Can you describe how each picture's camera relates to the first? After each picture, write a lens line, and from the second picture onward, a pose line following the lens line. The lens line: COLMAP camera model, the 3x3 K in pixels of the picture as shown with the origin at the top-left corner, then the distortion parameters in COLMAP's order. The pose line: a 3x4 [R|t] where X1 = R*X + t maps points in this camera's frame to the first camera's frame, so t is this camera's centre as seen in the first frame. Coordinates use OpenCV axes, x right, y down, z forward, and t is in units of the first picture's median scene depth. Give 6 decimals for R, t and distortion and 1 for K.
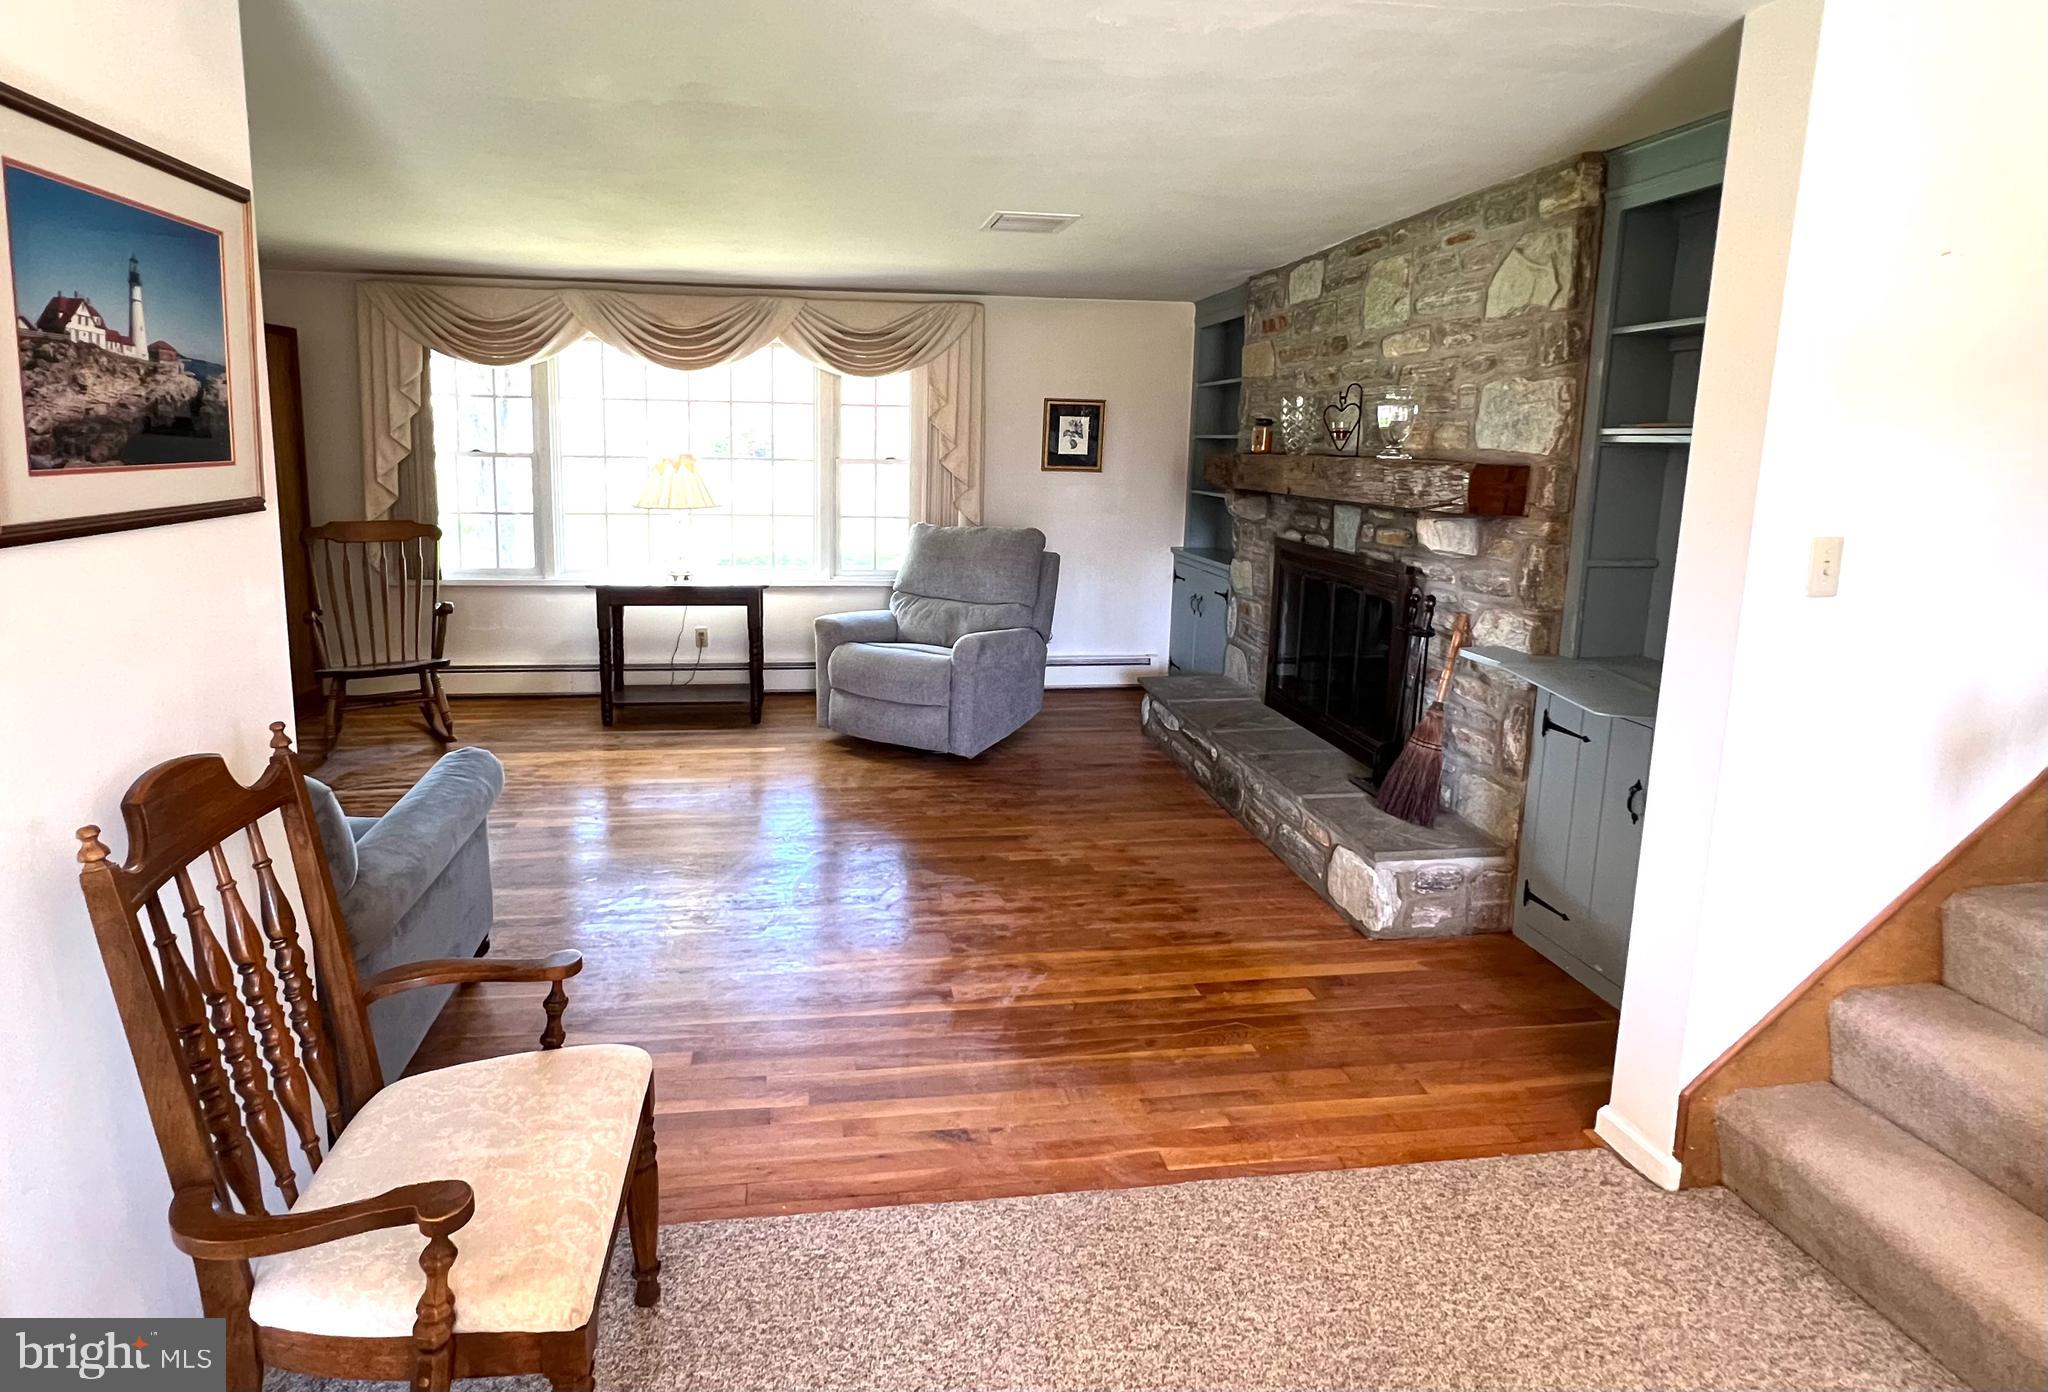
lens RADIAL K [[995.5, 0, 951.4], [0, 995.5, 570.0], [0, 0, 1]] dist [-0.001301, -0.000036]
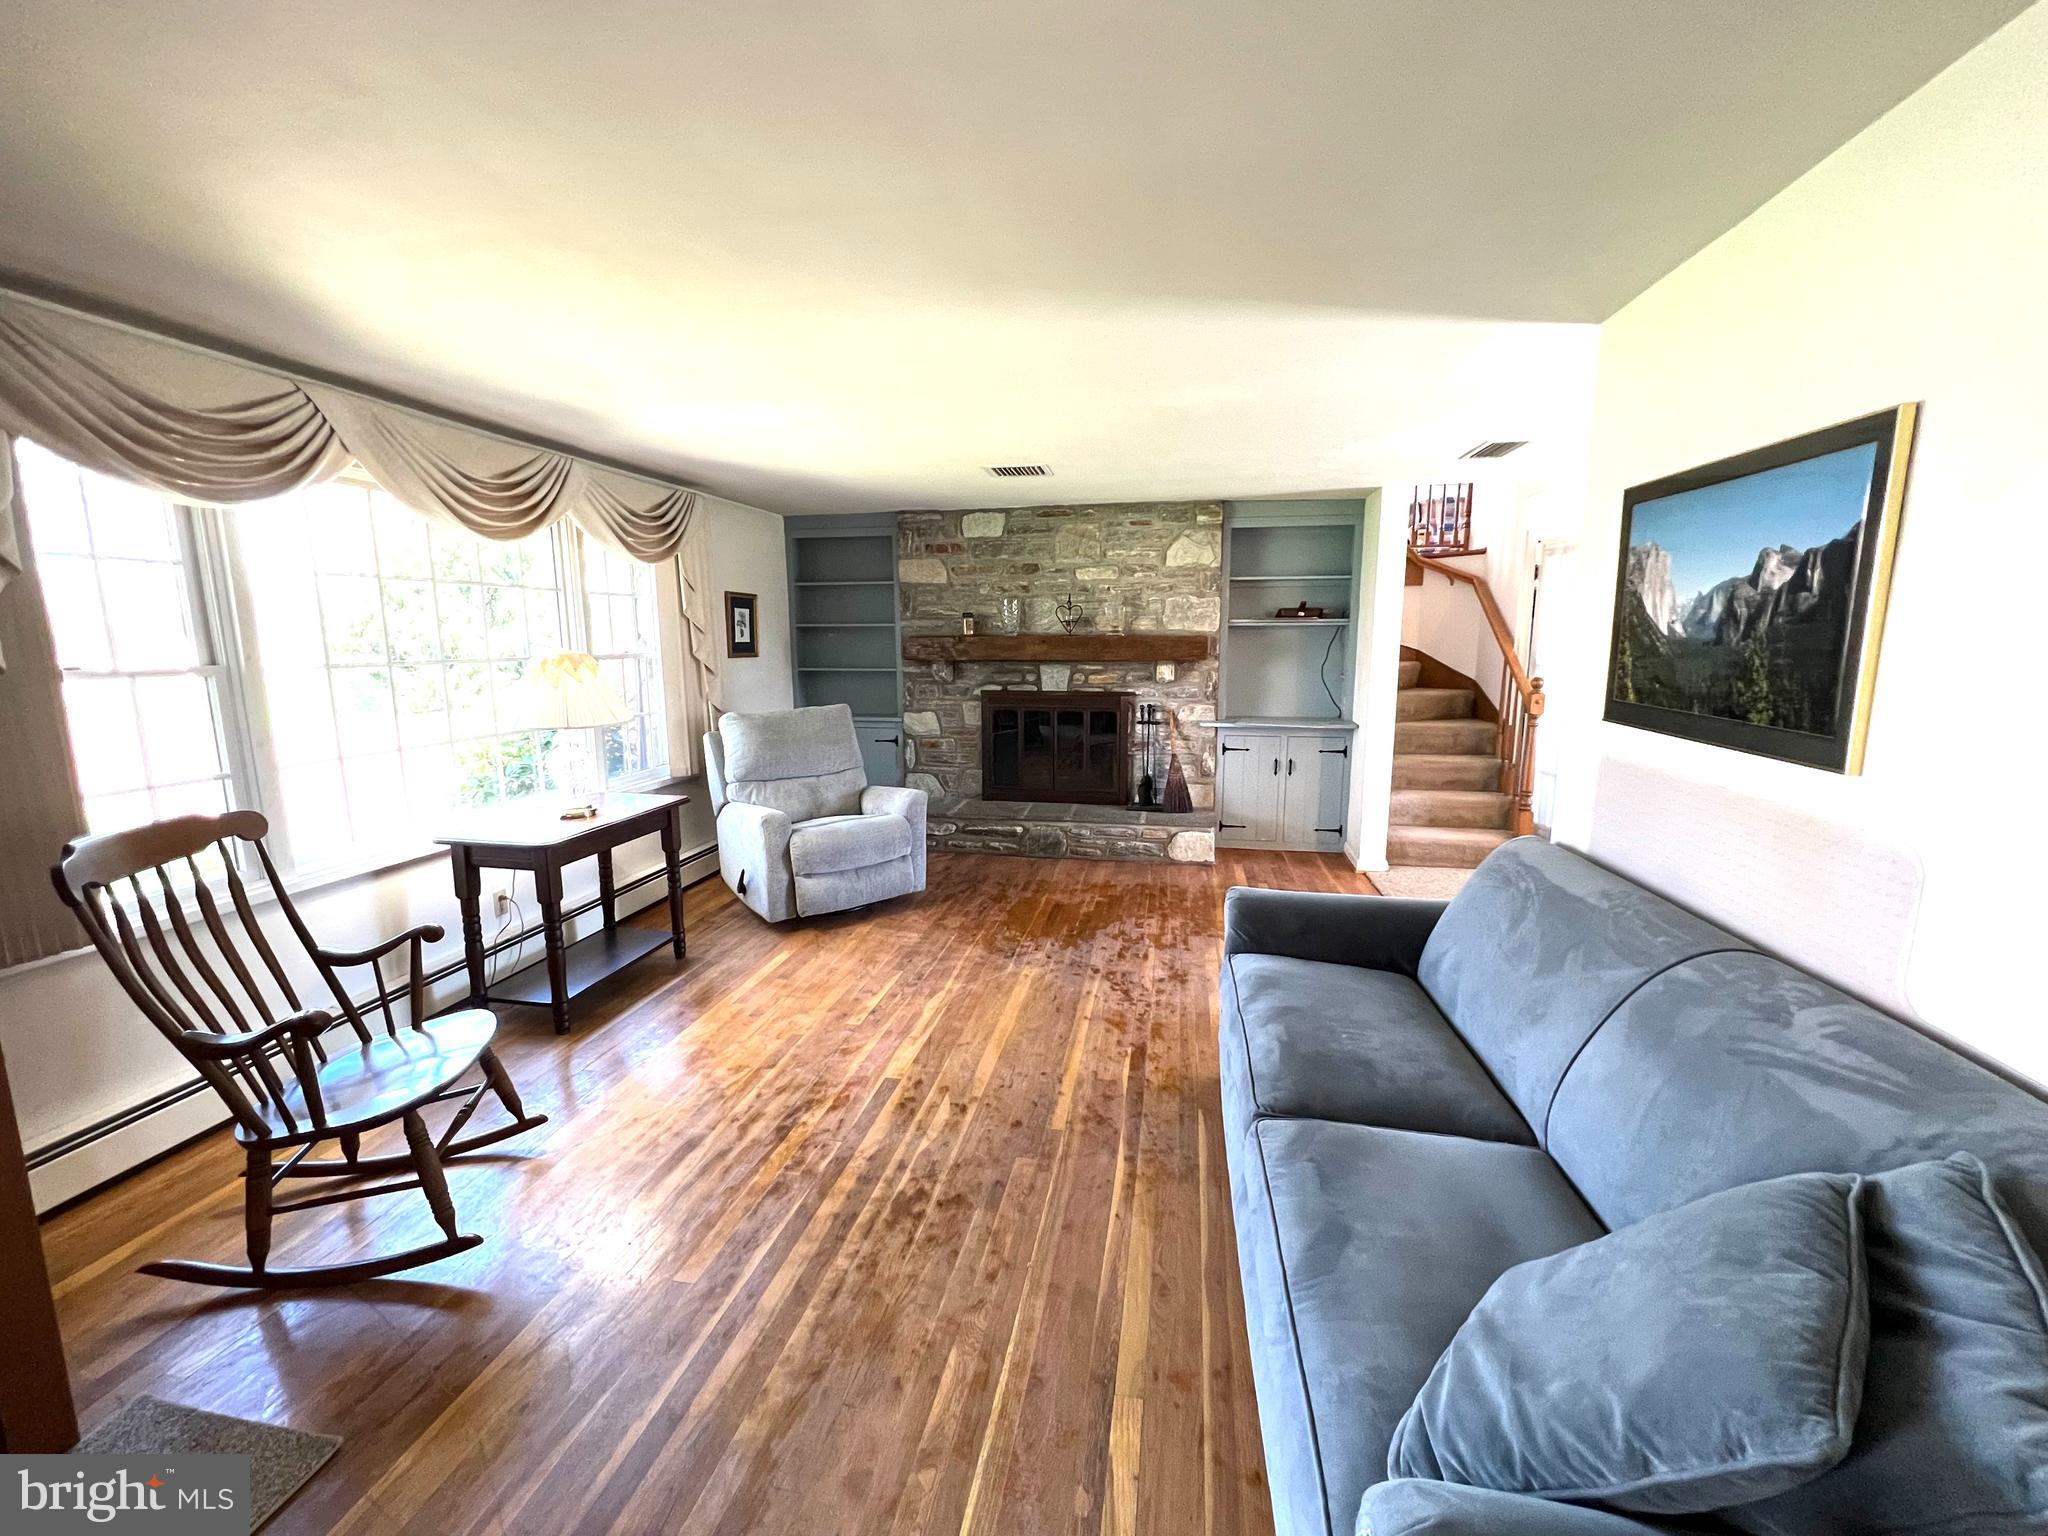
lens RADIAL K [[824.1, 0, 1023.9], [0, 824.1, 759.9], [0, 0, 1]] dist [-0.000176, 0.000017]
pose [[0.309674, -0.161477, 0.937031, -1.246309], [0.132454, 0.983192, 0.125658, -0.113214], [-0.941572, 0.085201, 0.325858, 0.767925]]
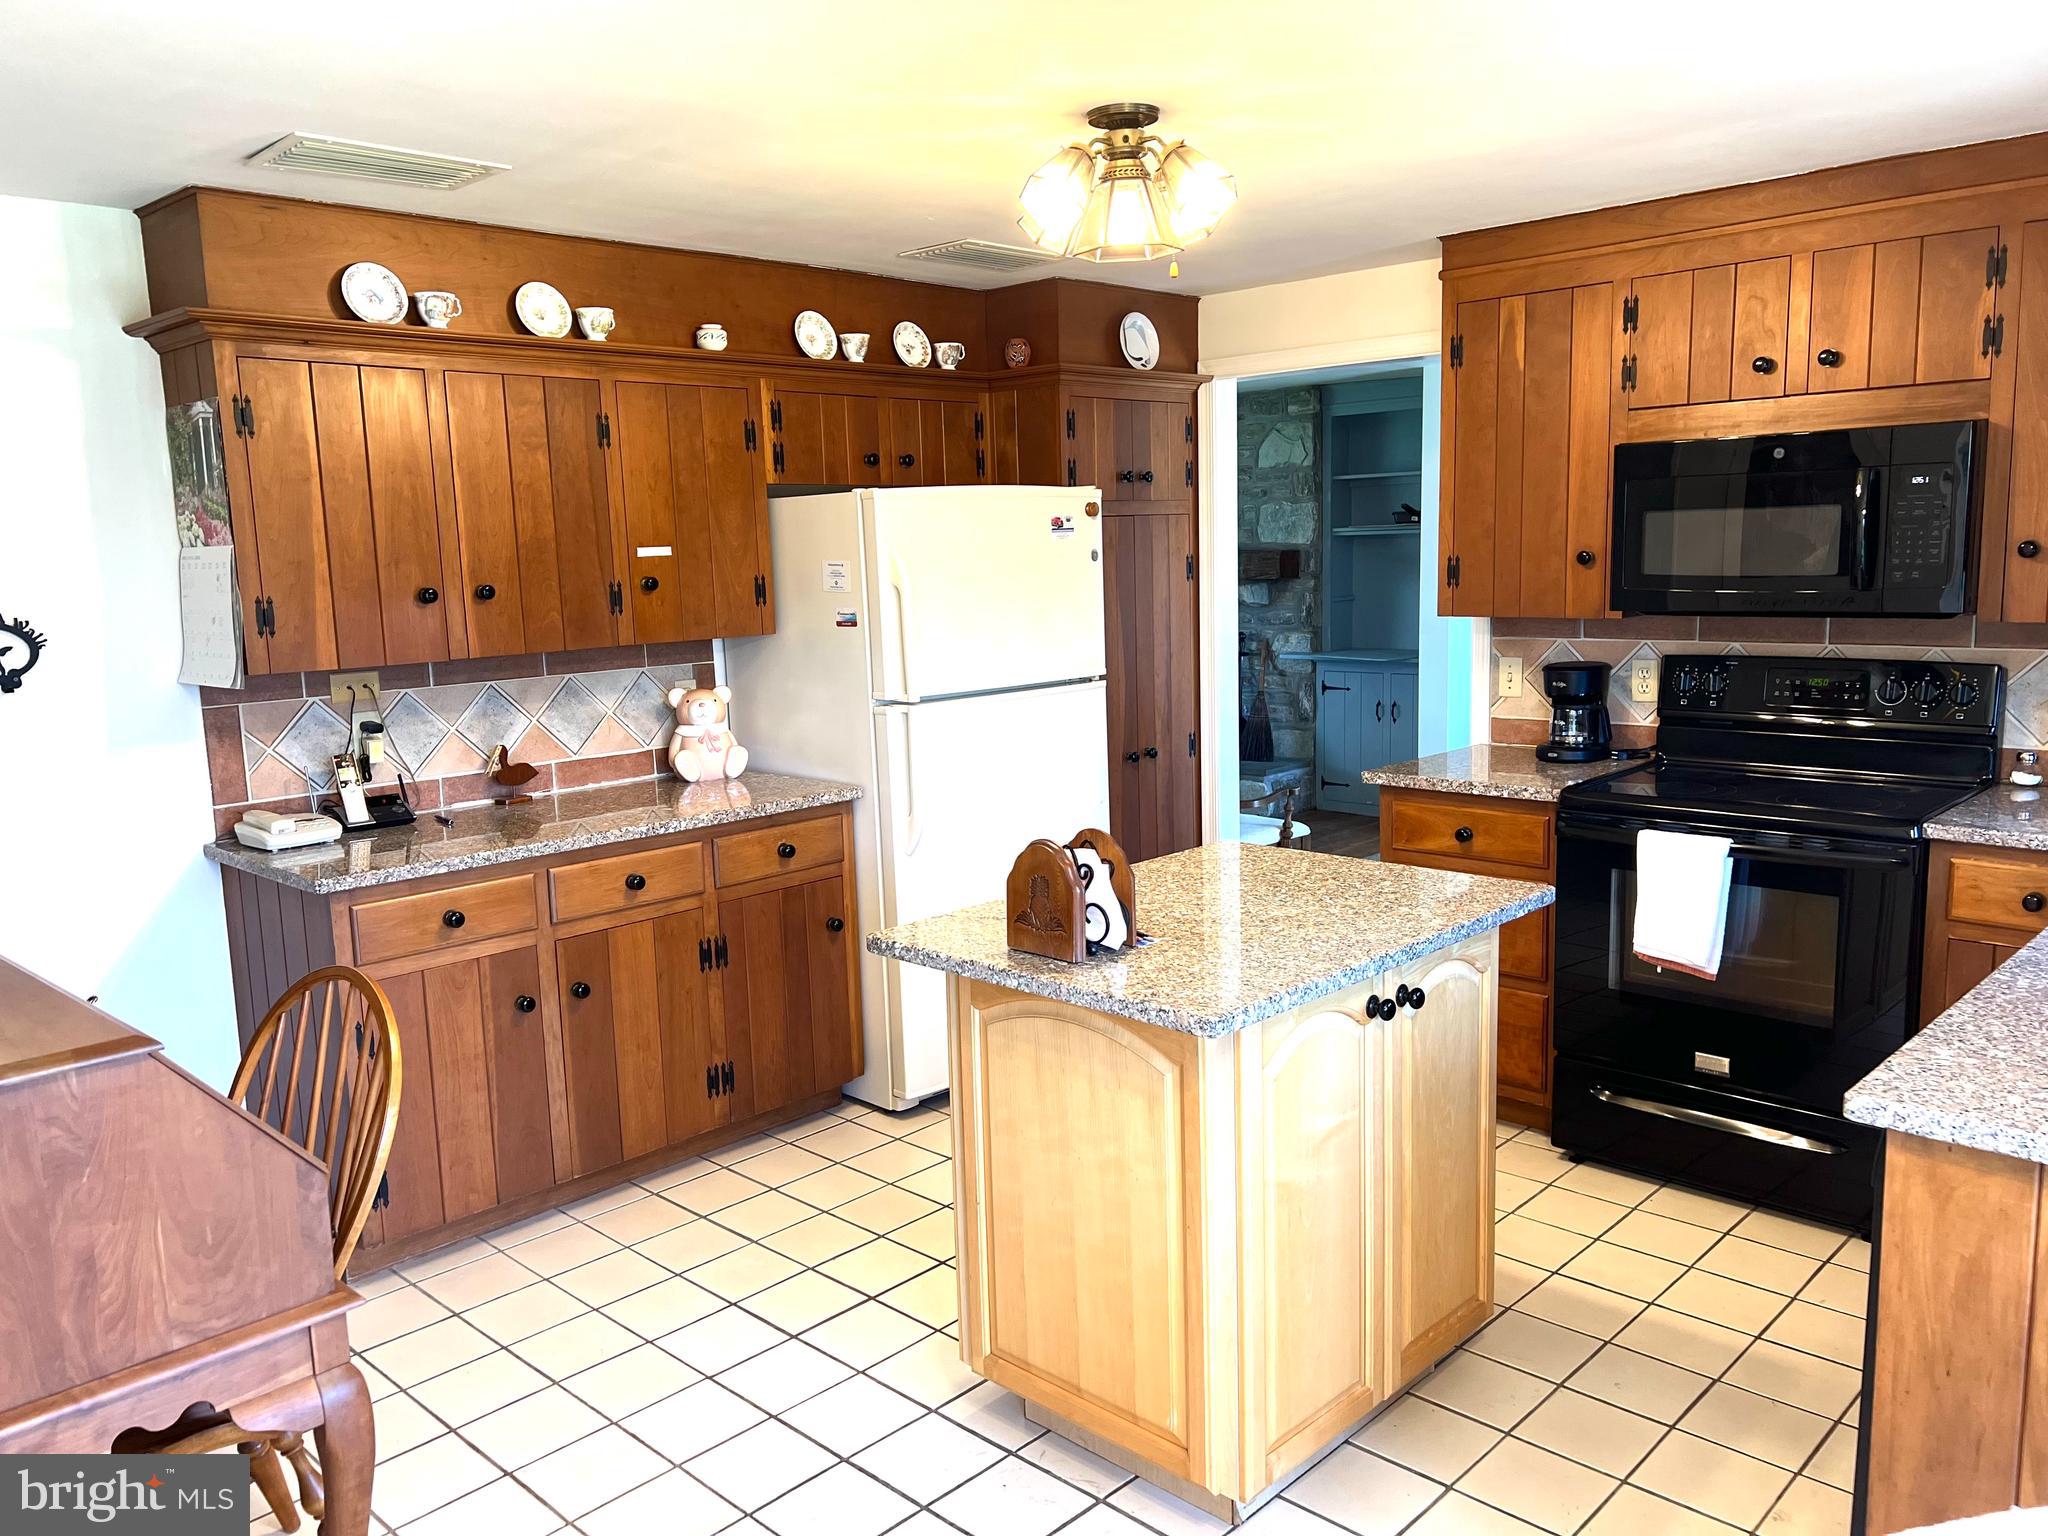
lens RADIAL K [[1536.1, 0, 1021.0], [0, 1536.1, 766.0], [0, 0, 1]] dist [0.024622, -0.020329]
pose [[0.781738, -0.129426, 0.610028, -1.523120], [0.123595, 0.990976, 0.051866, 0.075259], [-0.611236, 0.034851, 0.790680, -0.870578]]
